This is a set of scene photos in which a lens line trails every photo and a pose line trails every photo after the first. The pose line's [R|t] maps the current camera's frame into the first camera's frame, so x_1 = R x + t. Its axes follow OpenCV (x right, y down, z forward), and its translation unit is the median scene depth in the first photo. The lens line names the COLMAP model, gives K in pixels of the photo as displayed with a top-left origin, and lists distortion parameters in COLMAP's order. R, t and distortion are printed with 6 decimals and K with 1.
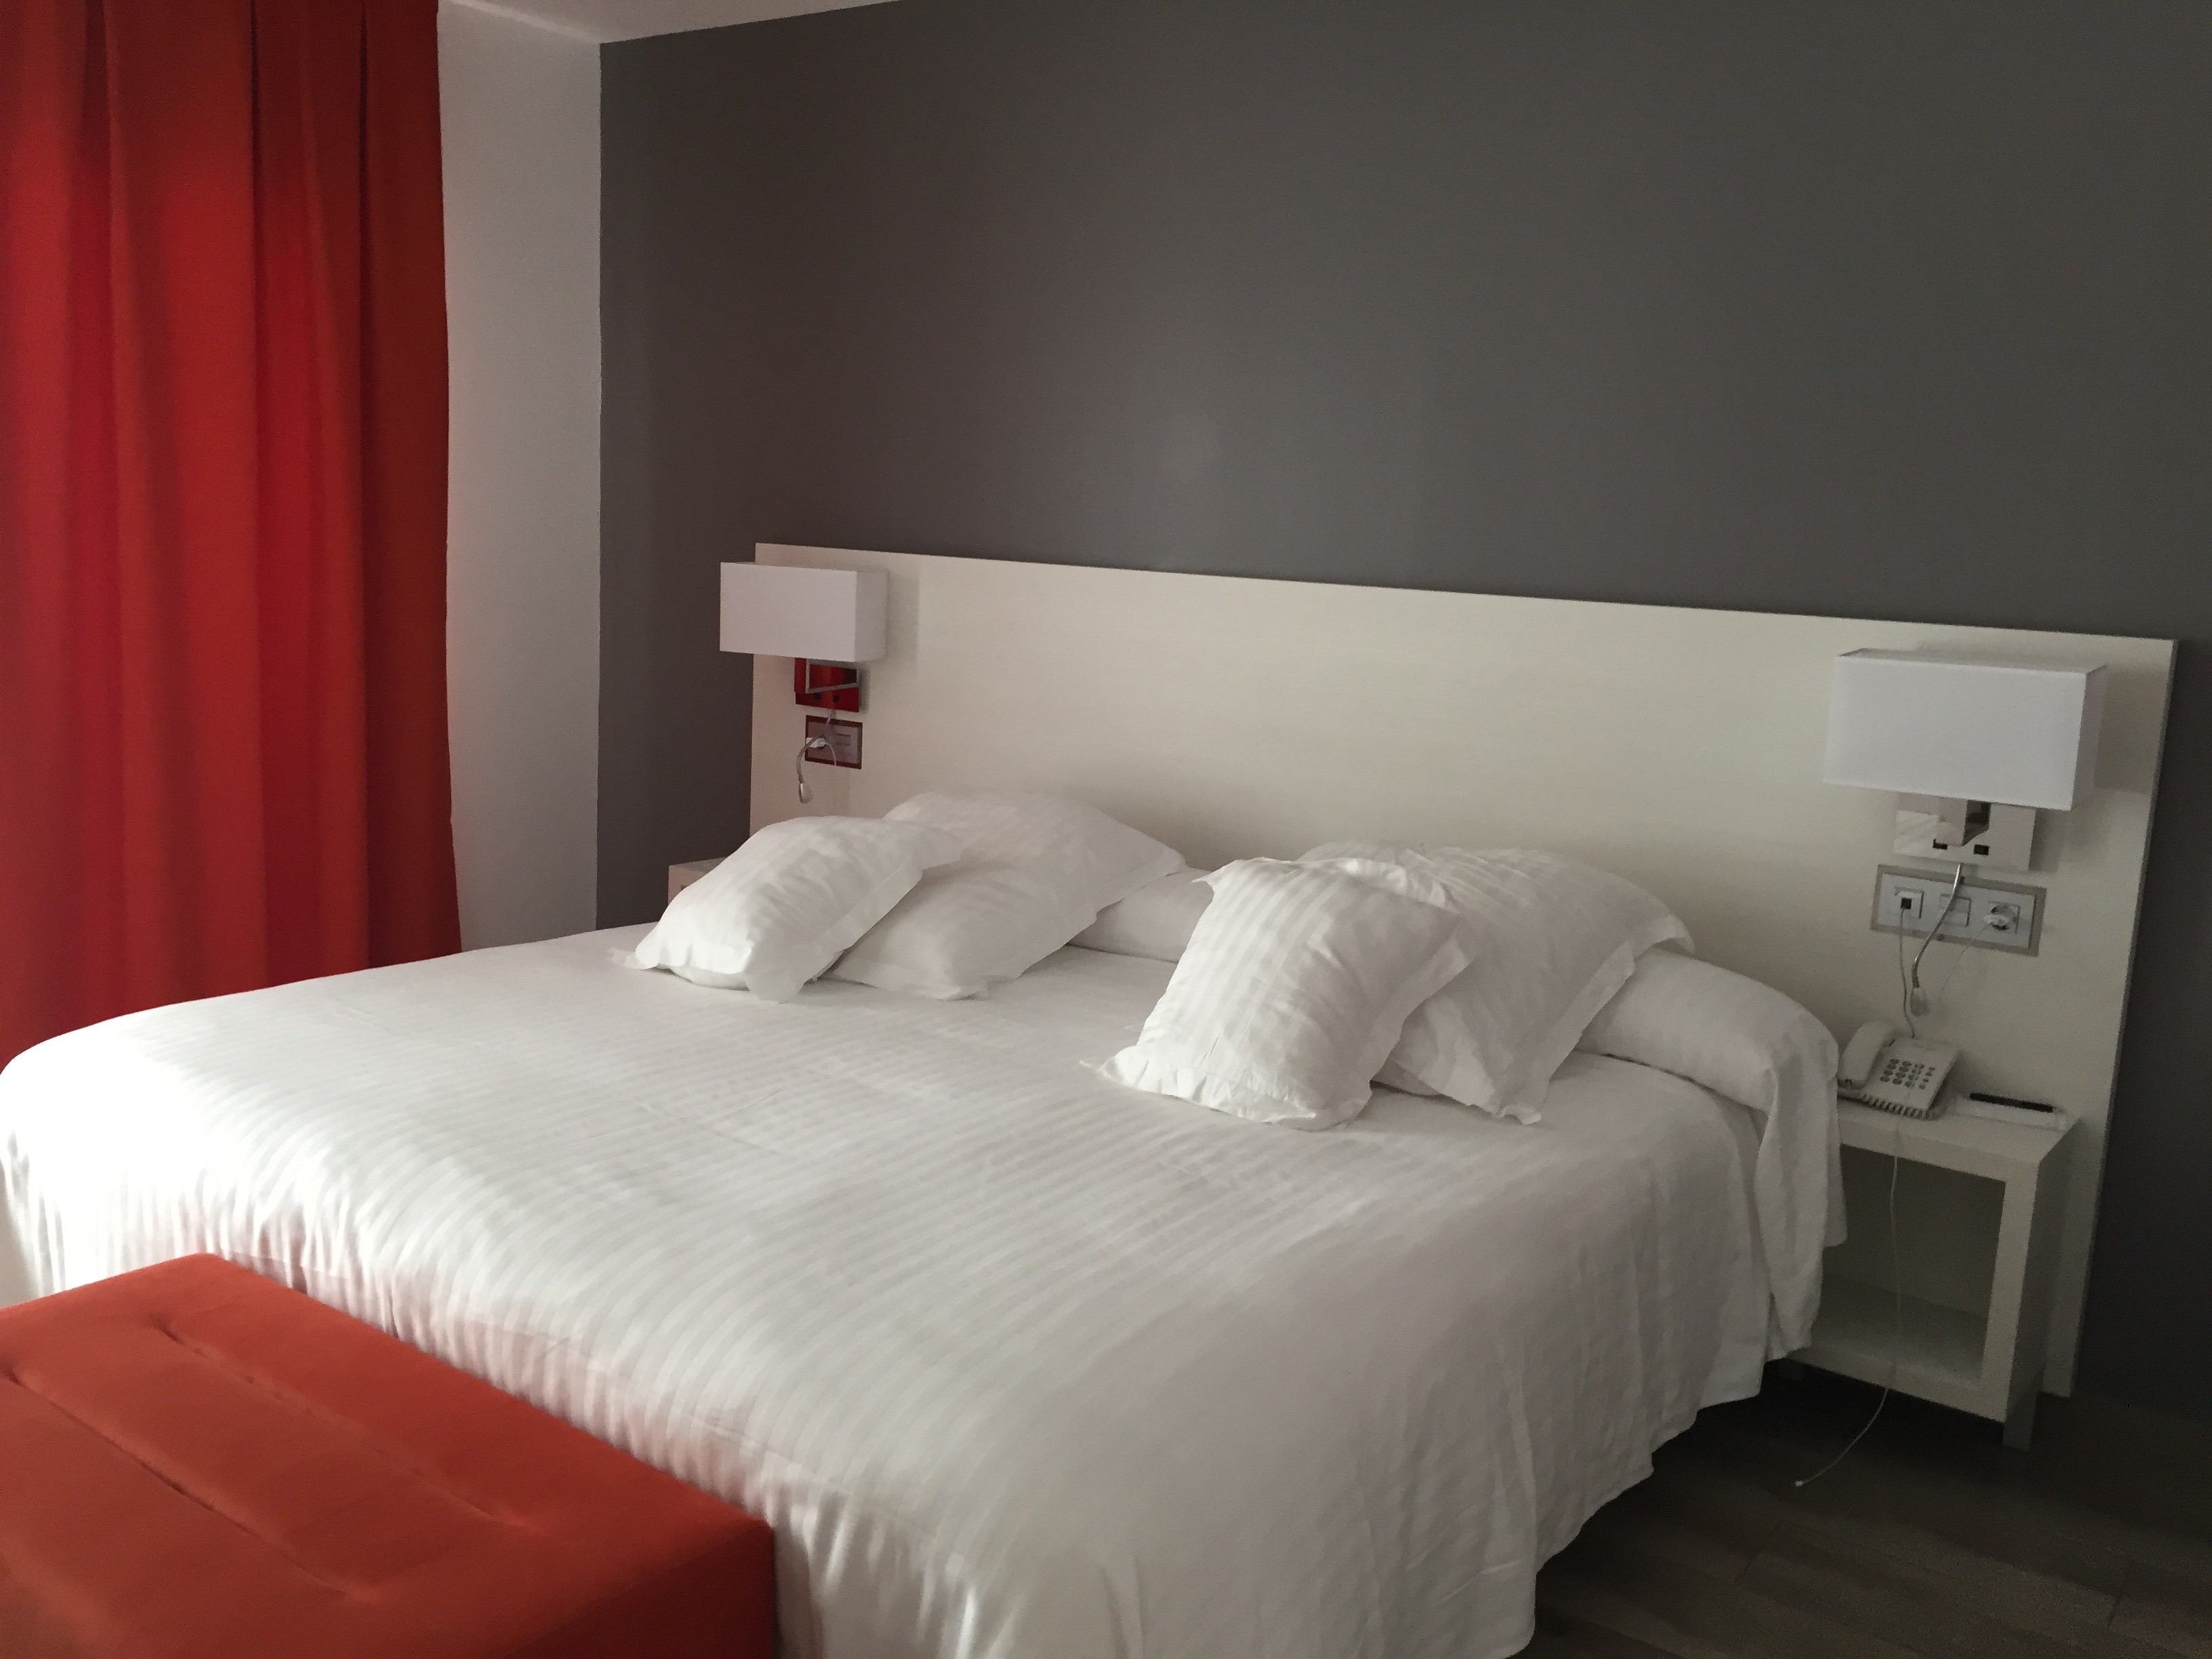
lens RADIAL K [[1910.5, 0, 1106.0], [0, 1910.5, 829.5], [0, 0, 1]] dist [0.046410, -0.013844]
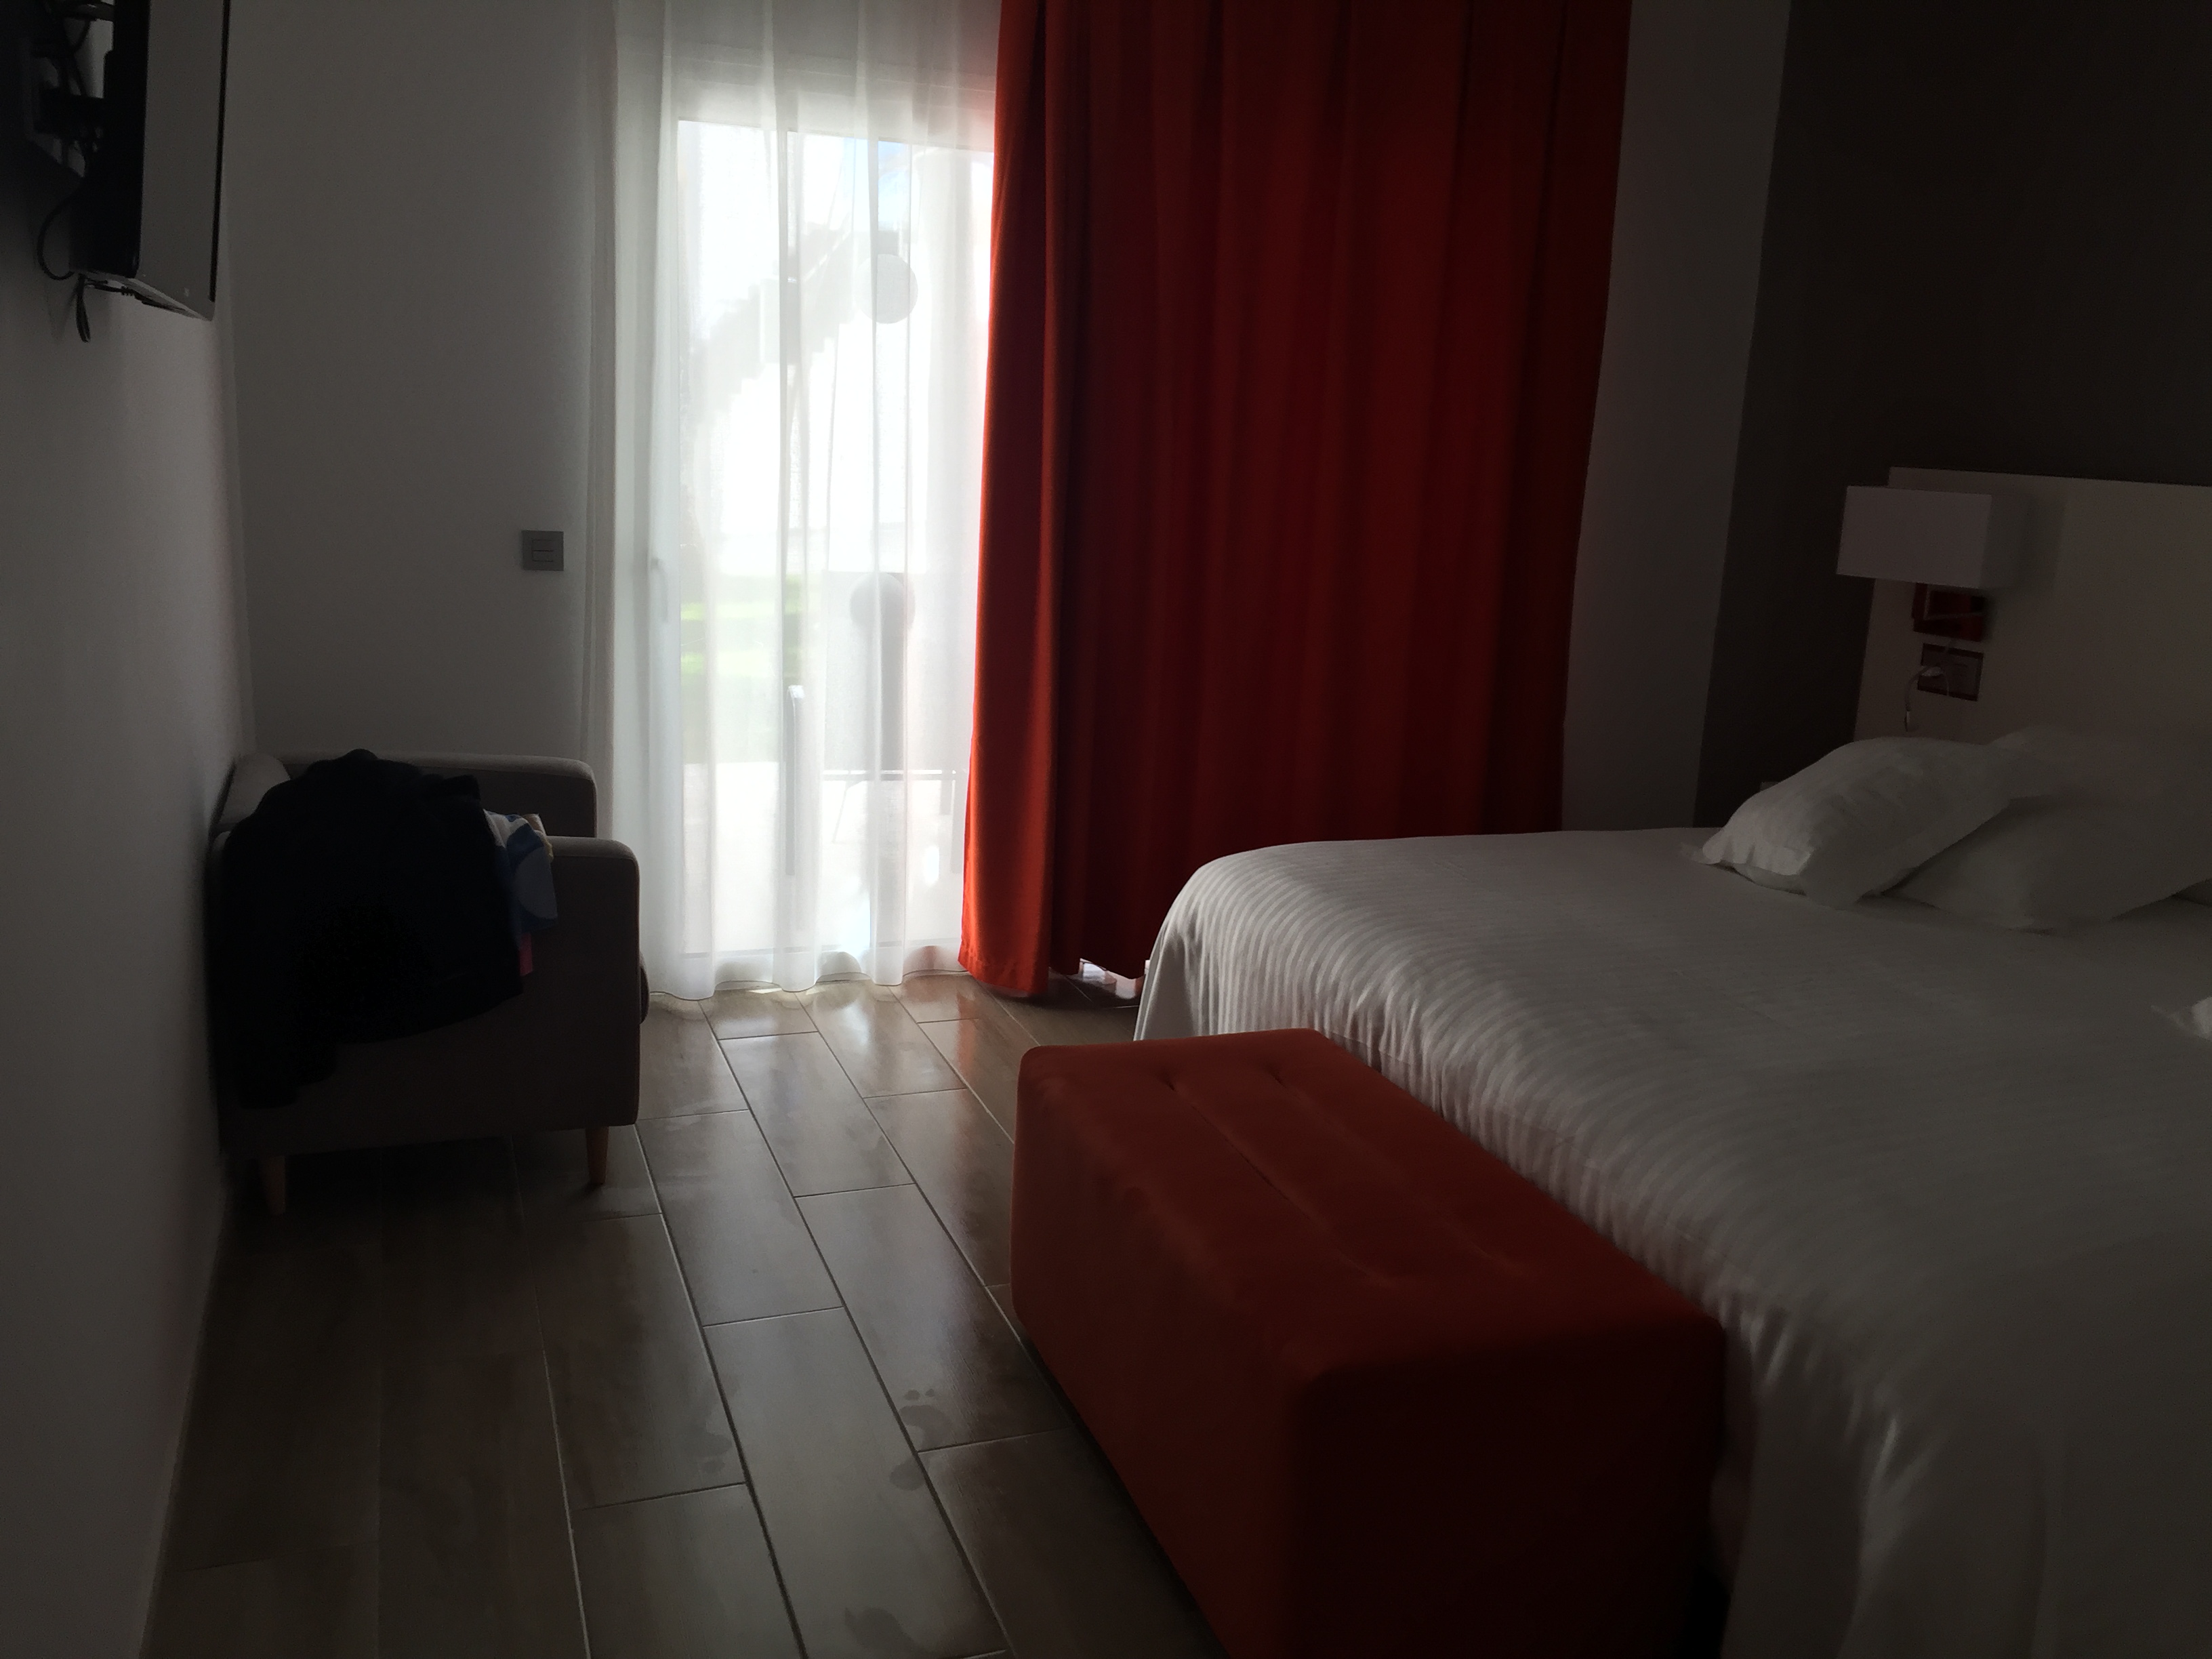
lens RADIAL K [[1910.5, 0, 1106.0], [0, 1910.5, 829.5], [0, 0, 1]] dist [0.046410, -0.013844]
pose [[0.831367, 0.104878, -0.545738, 0.091918], [-0.087422, 0.994485, 0.057939, 0.031181], [0.548805, -0.000459, 0.835951, -0.119757]]
